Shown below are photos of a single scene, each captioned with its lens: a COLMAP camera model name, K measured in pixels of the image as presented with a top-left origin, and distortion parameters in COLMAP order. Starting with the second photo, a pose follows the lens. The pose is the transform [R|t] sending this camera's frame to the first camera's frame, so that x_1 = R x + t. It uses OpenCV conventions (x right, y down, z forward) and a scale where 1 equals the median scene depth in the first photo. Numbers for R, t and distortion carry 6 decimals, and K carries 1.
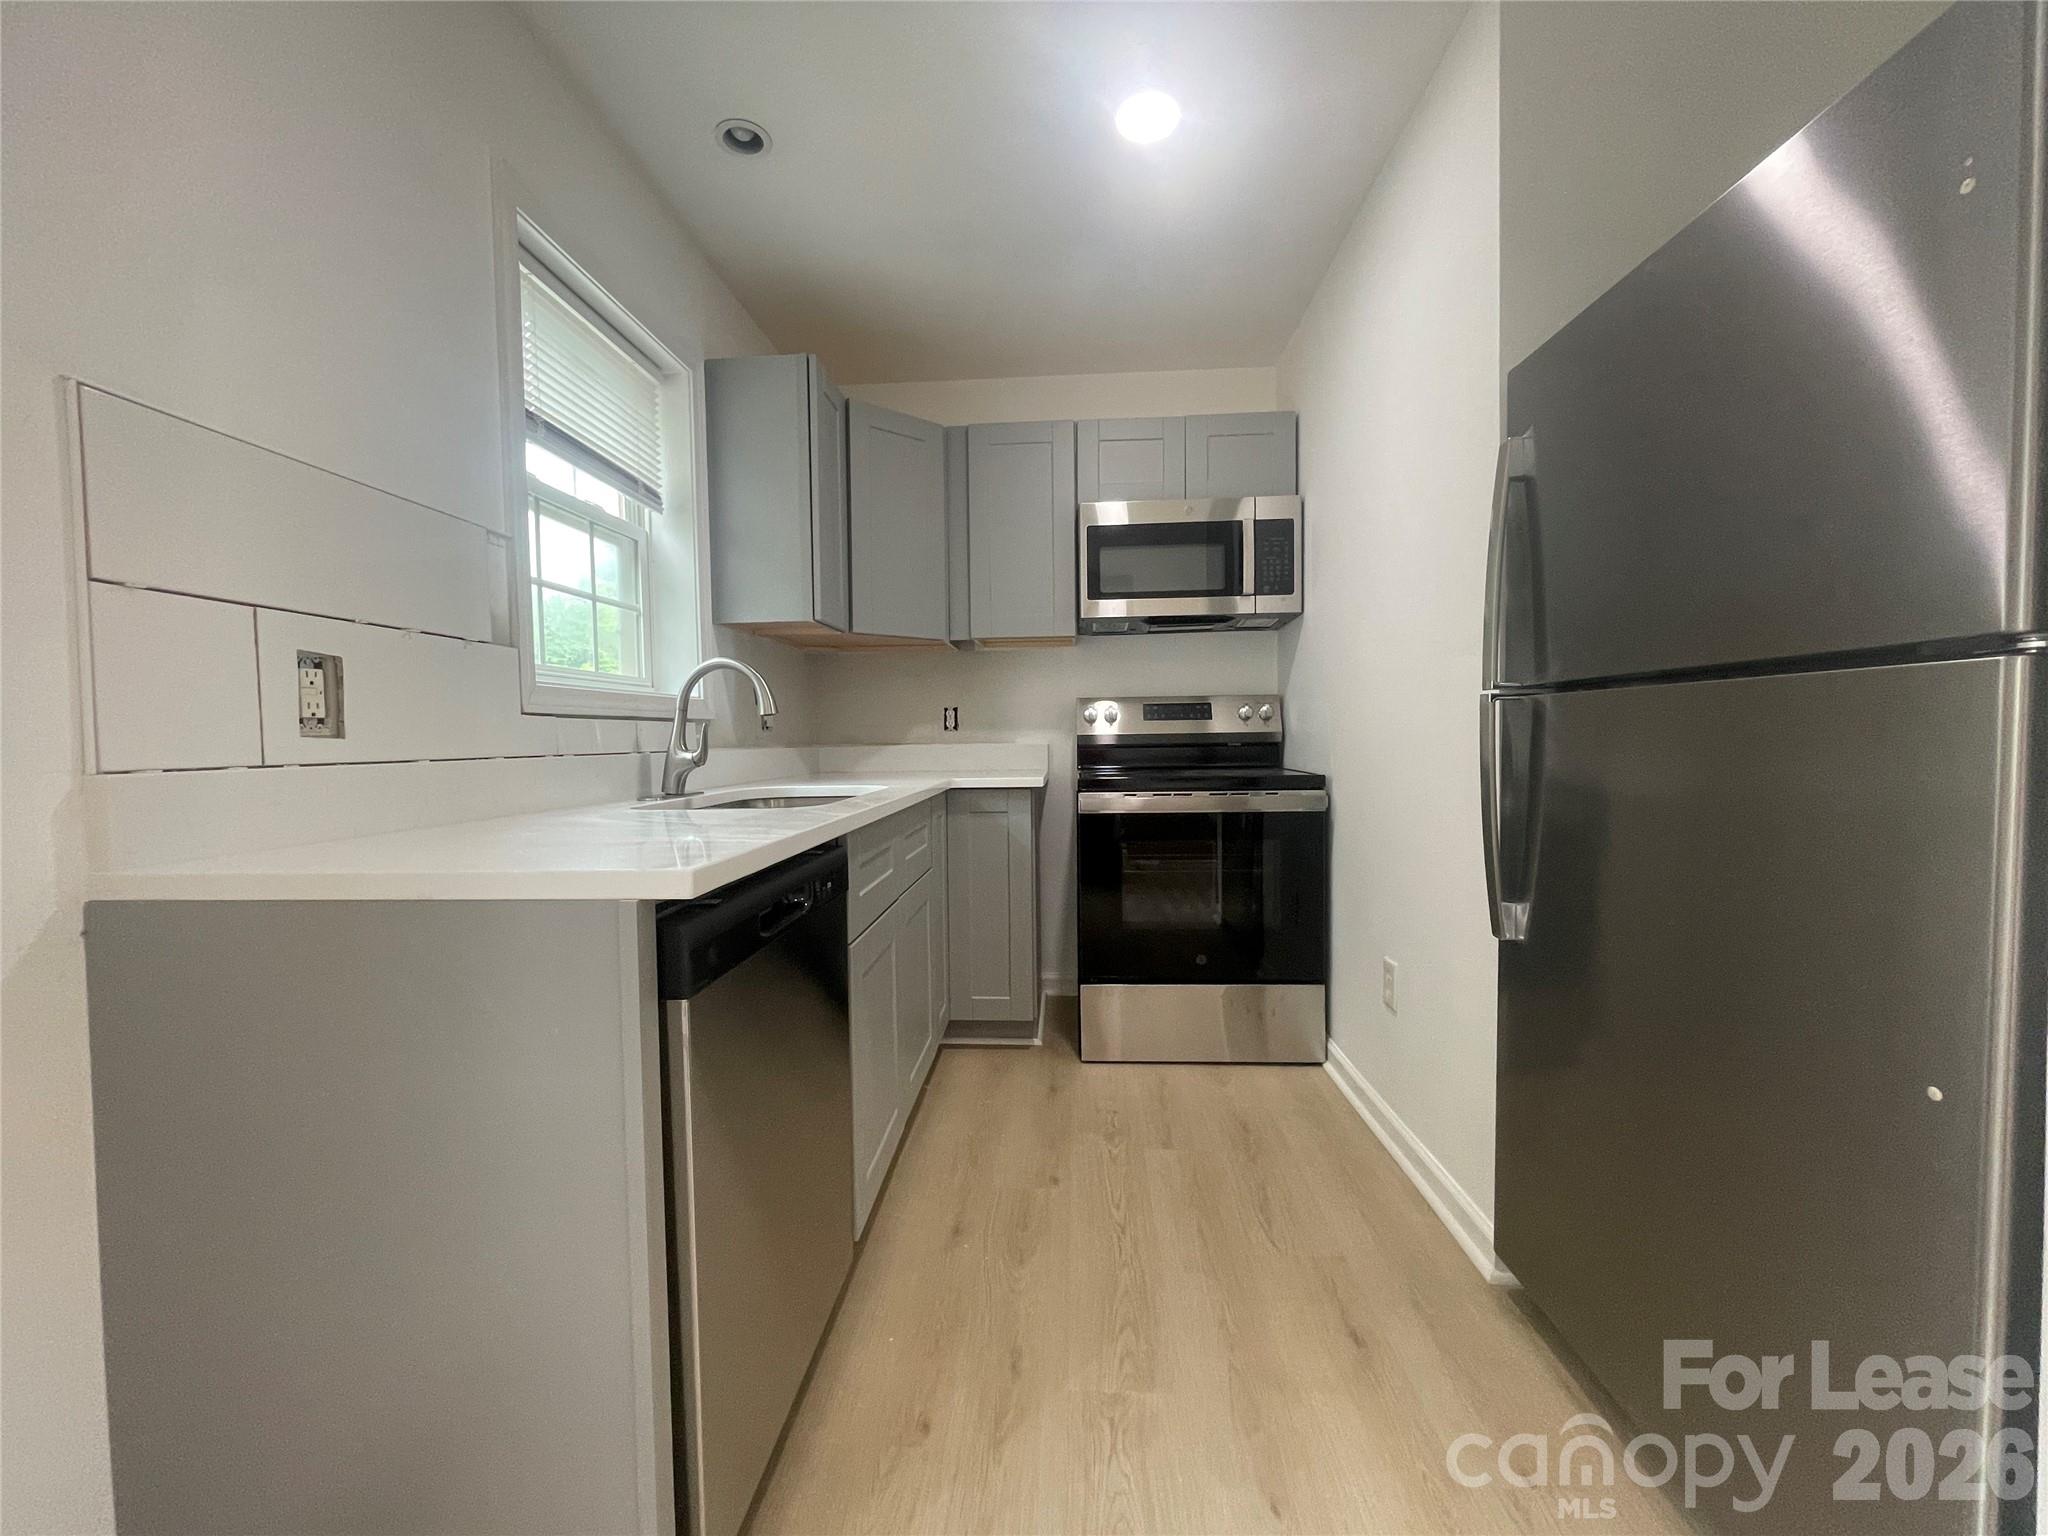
lens RADIAL K [[827.2, 0, 1019.4], [0, 827.2, 767.7], [0, 0, 1]] dist [-0.002252, -0.000912]
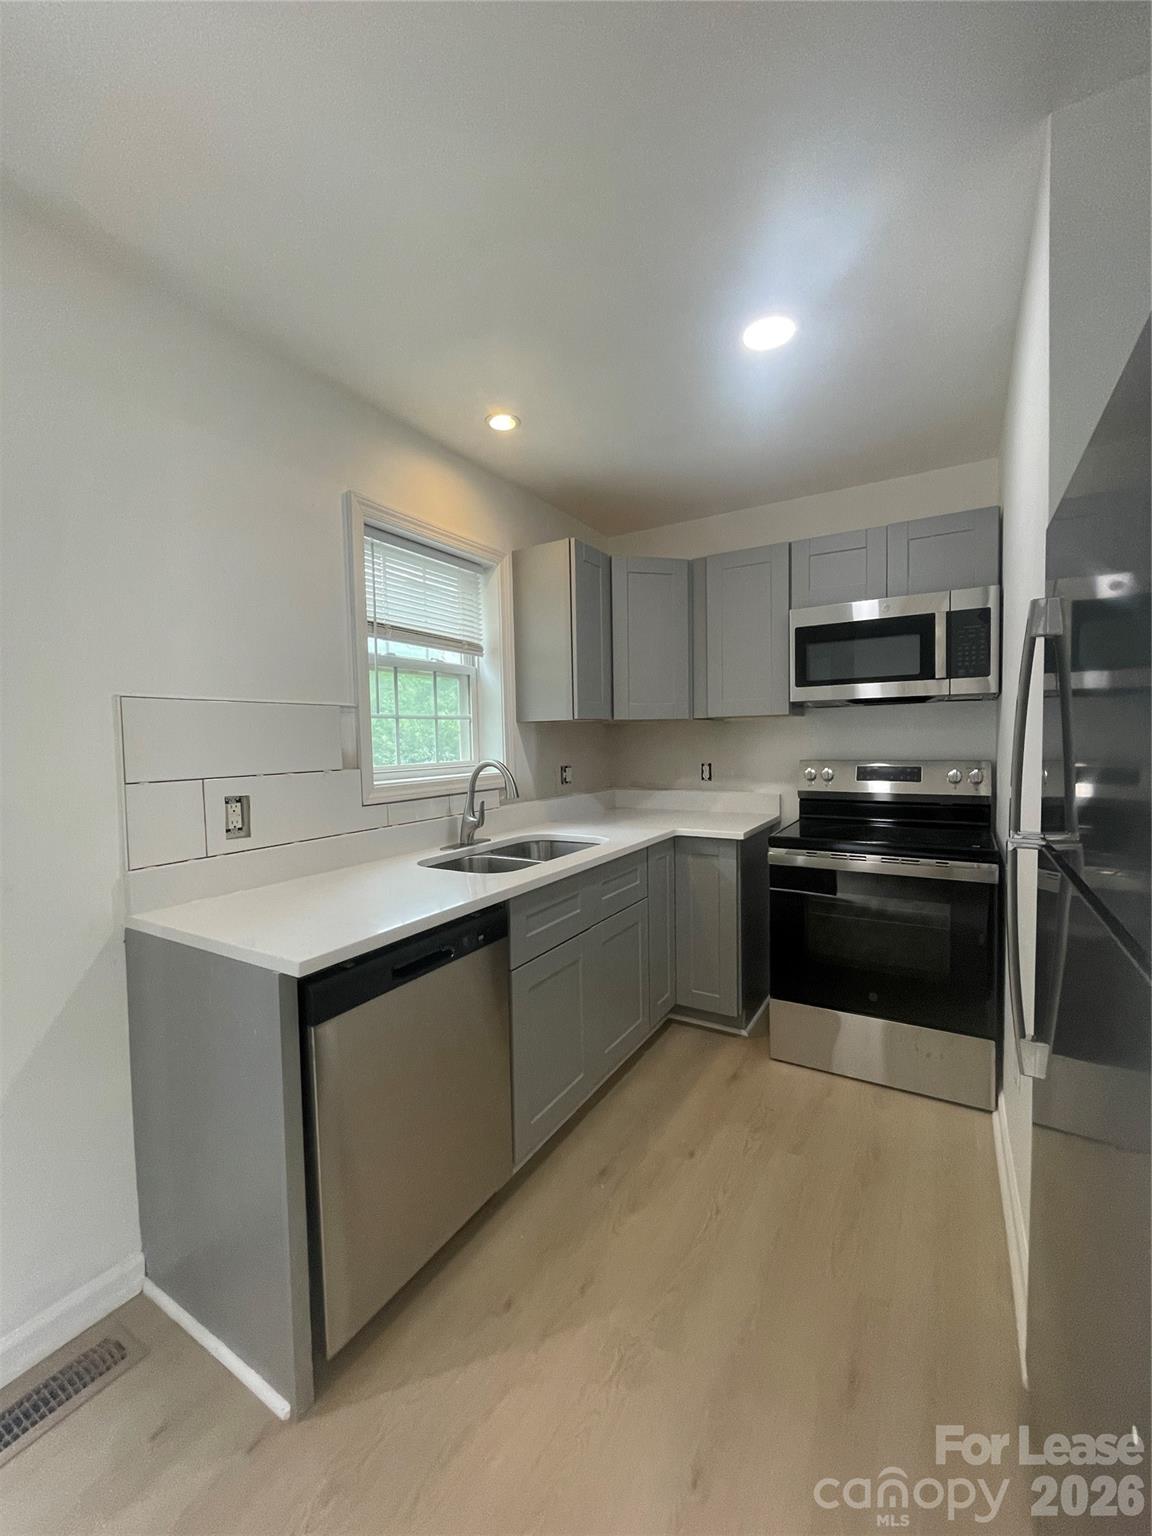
lens RADIAL K [[620.4, 0, 576.3], [0, 620.4, 768.4], [0, 0, 1]] dist [-0.002252, -0.000912]
pose [[0.887926, 0.020729, -0.459519, 0.247706], [-0.011781, 0.999681, 0.022333, -0.110562], [0.459836, -0.014416, 0.887887, 0.025247]]
